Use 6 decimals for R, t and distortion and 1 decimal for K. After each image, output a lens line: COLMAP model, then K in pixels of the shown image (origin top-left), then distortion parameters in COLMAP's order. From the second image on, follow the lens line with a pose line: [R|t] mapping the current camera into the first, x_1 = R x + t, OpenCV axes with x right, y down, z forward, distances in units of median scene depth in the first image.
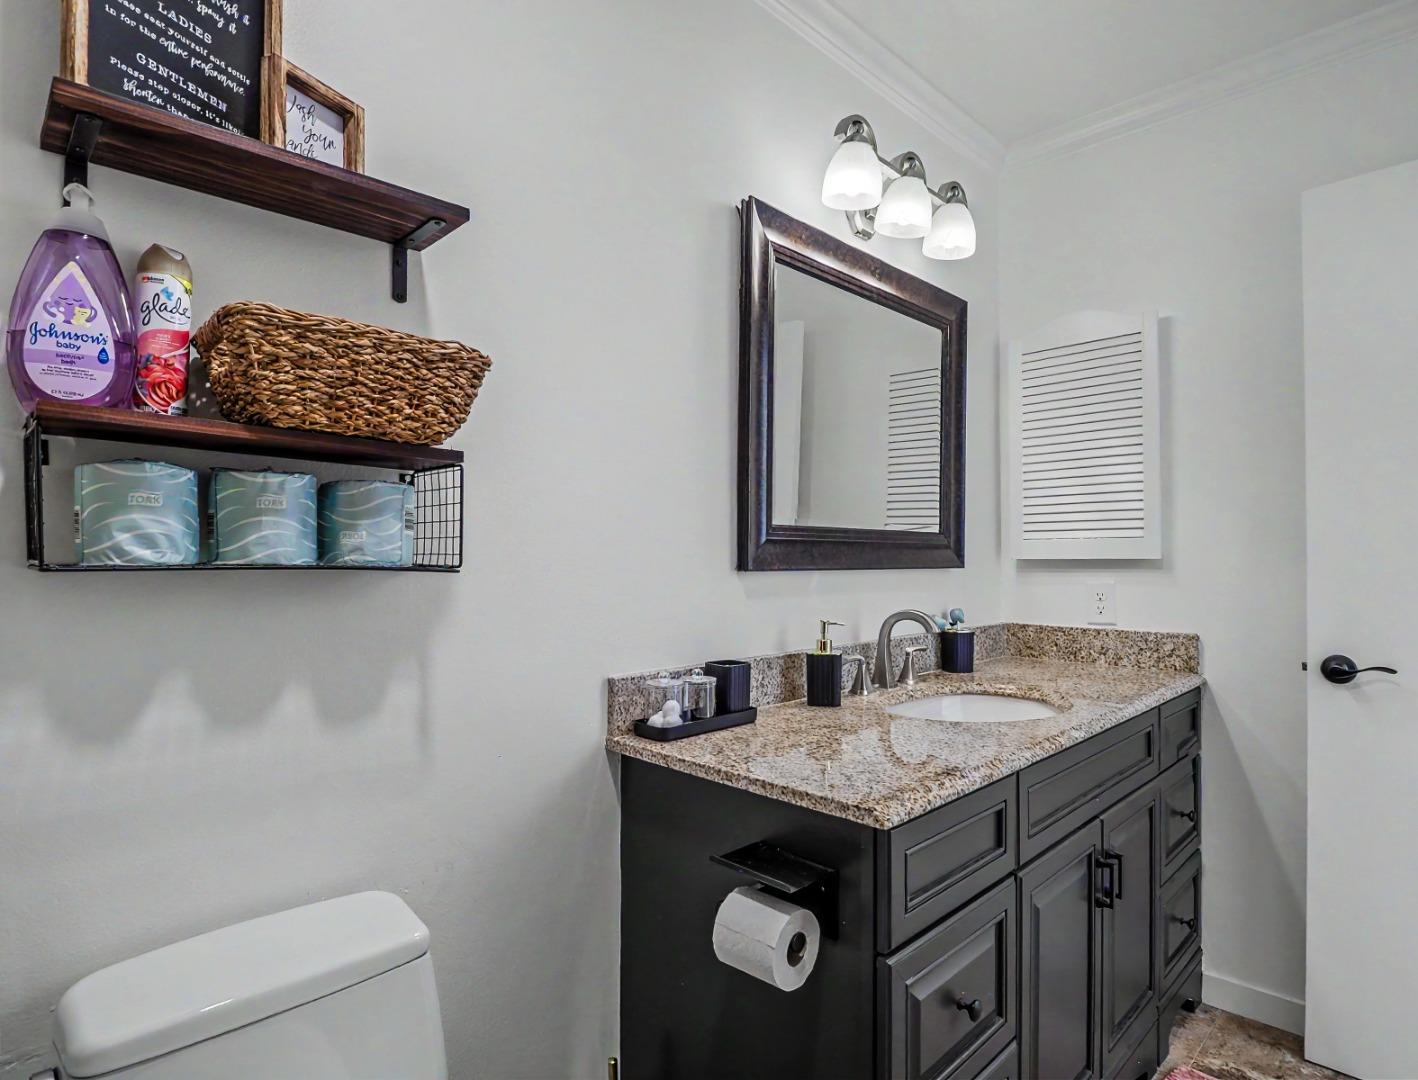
lens RADIAL K [[778.8, 0, 731.3], [0, 778.8, 540.8], [0, 0, 1]] dist [-0.004034, -0.001571]
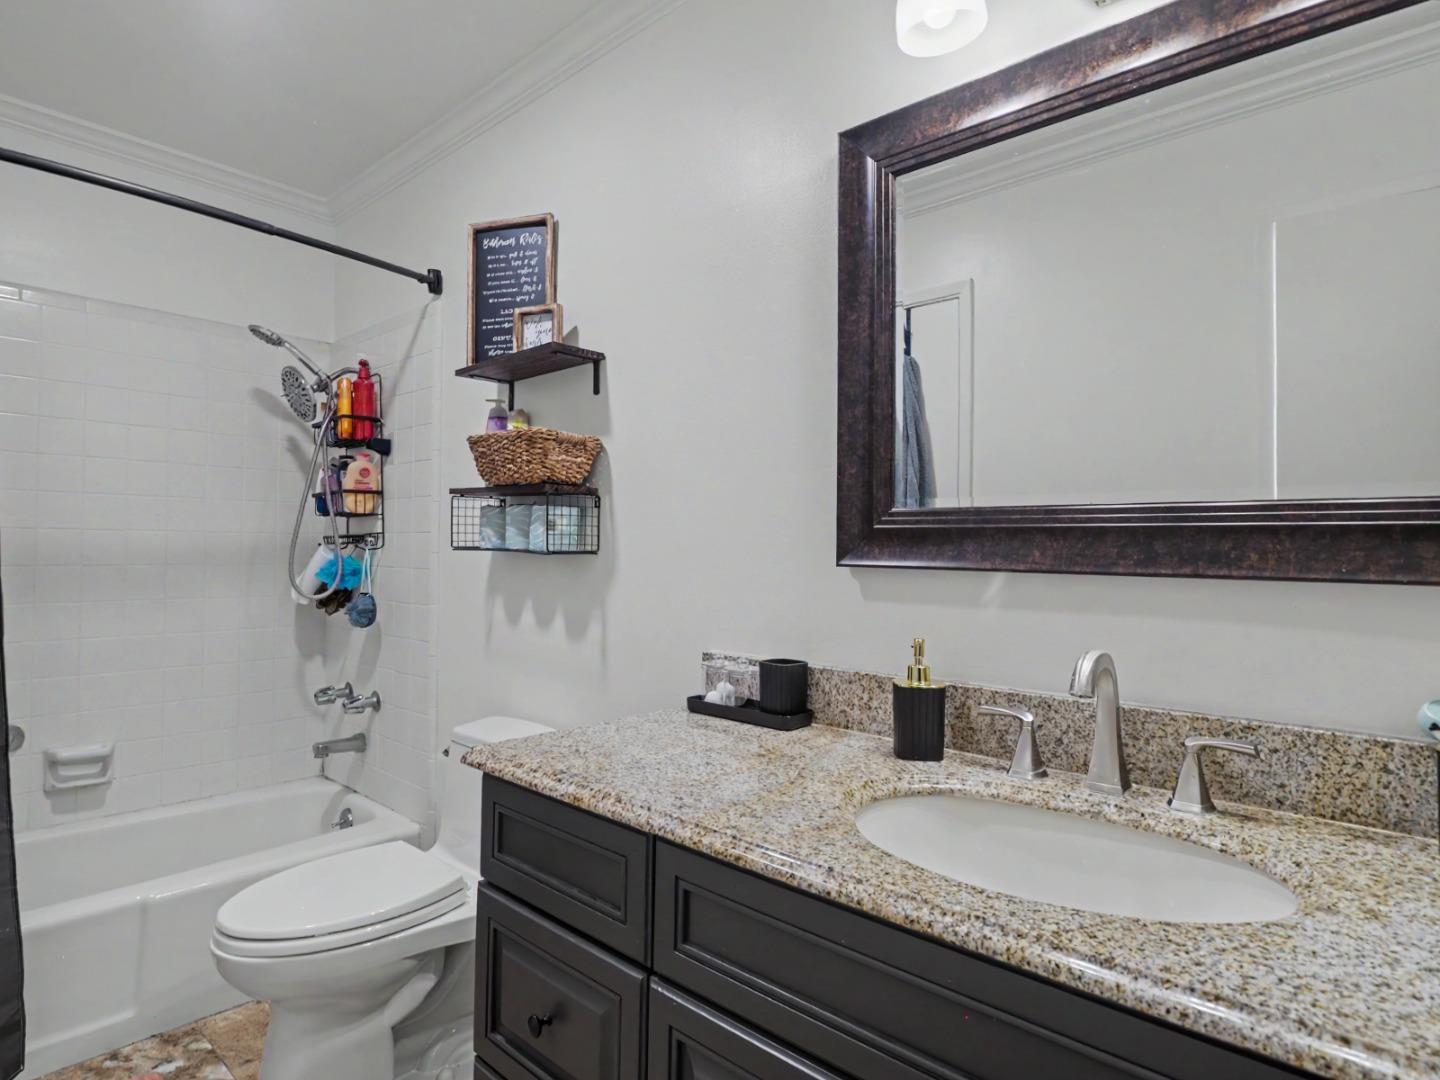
lens RADIAL K [[817.5, 0, 720.0], [0, 817.5, 540.0], [0, 0, 1]] dist [-0.016503, -0.000912]
pose [[0.028309, -0.018403, -0.999430, 1.689773], [-0.002271, 0.999827, -0.018475, 0.047006], [0.999597, 0.002793, 0.028262, 1.541856]]
